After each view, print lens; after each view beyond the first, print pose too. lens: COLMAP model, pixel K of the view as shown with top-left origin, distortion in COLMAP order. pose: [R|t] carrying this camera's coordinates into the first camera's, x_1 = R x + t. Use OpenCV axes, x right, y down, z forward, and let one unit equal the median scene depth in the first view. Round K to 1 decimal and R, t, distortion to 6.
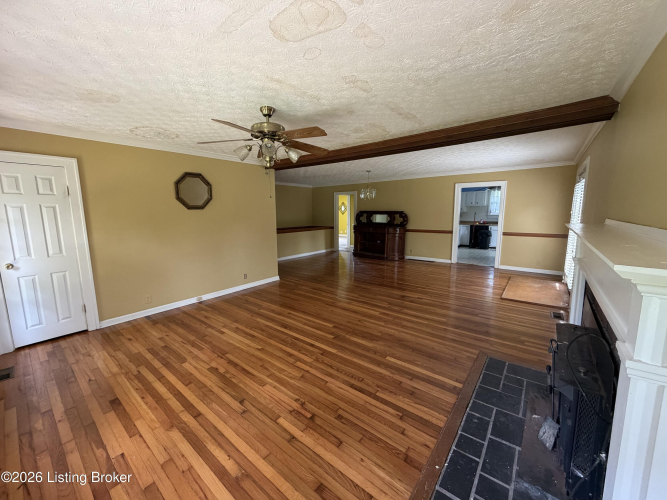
lens RADIAL K [[265.7, 0, 331.6], [0, 265.7, 248.8], [0, 0, 1]] dist [-0.000504, 0.000313]
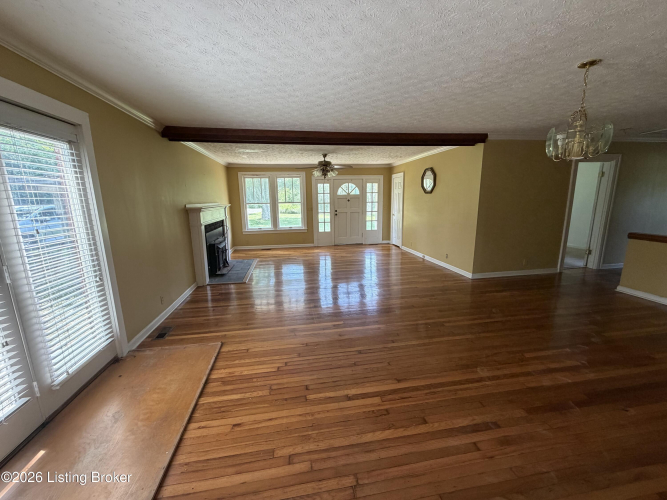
lens RADIAL K [[265.7, 0, 331.6], [0, 265.7, 248.8], [0, 0, 1]] dist [-0.000504, 0.000313]
pose [[-0.664363, 0.160711, -0.729927, 1.175454], [-0.085460, 0.953869, 0.287802, -0.298748], [0.742508, 0.253585, -0.619981, 2.014818]]
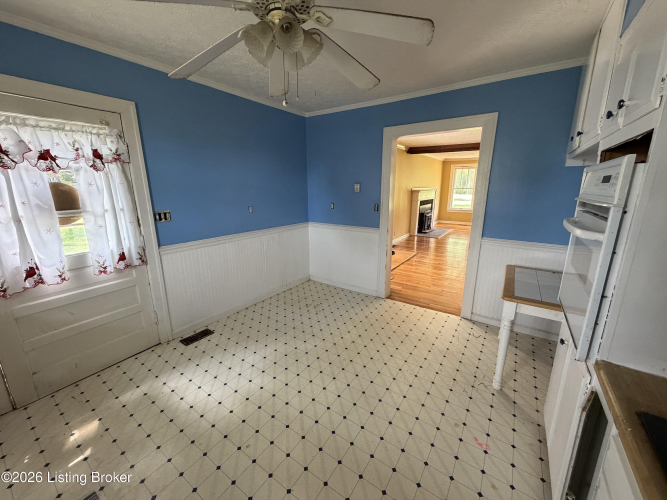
lens RADIAL K [[265.7, 0, 331.6], [0, 265.7, 248.8], [0, 0, 1]] dist [-0.000504, 0.000313]
pose [[-0.997454, 0.031927, -0.063763, 1.536751], [0.006324, 0.930253, 0.366865, -0.433355], [0.071028, 0.365528, -0.928086, 2.931468]]
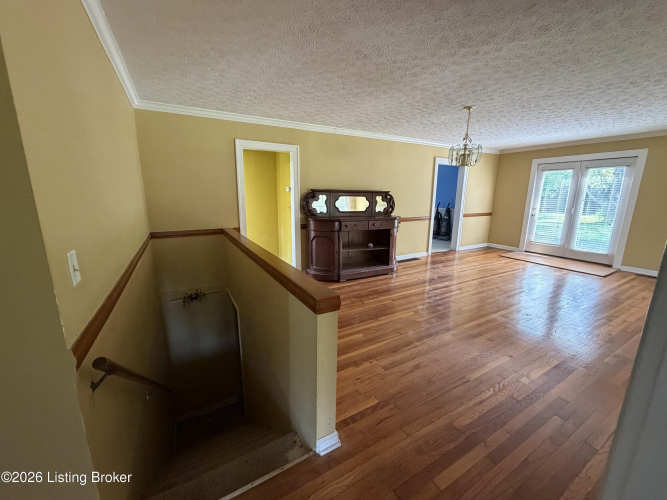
lens RADIAL K [[265.7, 0, 331.6], [0, 265.7, 248.8], [0, 0, 1]] dist [-0.000504, 0.000313]
pose [[0.366028, -0.178311, 0.913361, -0.904168], [0.123112, 0.982123, 0.142398, -0.265565], [-0.922424, 0.060324, 0.381437, 2.094626]]
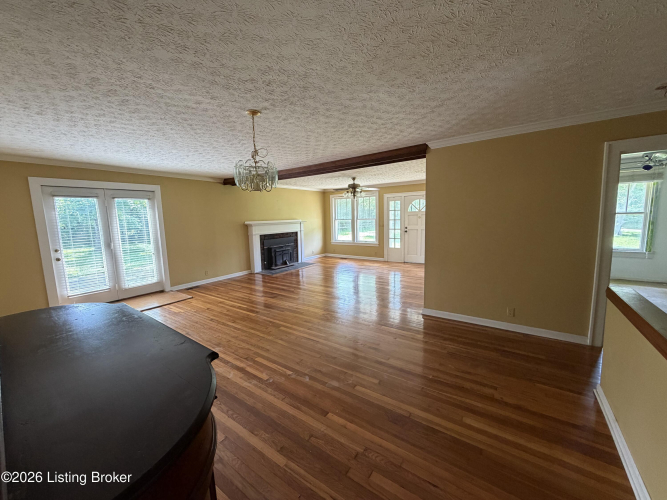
lens RADIAL K [[265.7, 0, 331.6], [0, 265.7, 248.8], [0, 0, 1]] dist [-0.000504, 0.000313]
pose [[-0.997499, 0.043541, -0.055669, 0.122188], [0.027261, 0.963772, 0.265332, -0.405885], [0.065206, 0.263151, -0.962548, 2.771652]]
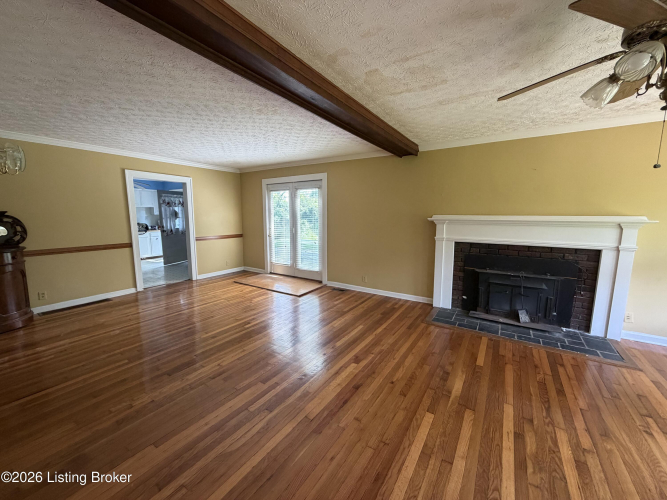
lens RADIAL K [[265.7, 0, 331.6], [0, 265.7, 248.8], [0, 0, 1]] dist [-0.000504, 0.000313]
pose [[-0.094664, -0.119002, 0.988371, -0.493134], [0.141588, 0.981127, 0.131690, -0.149253], [-0.985389, 0.152408, -0.076028, 1.227041]]
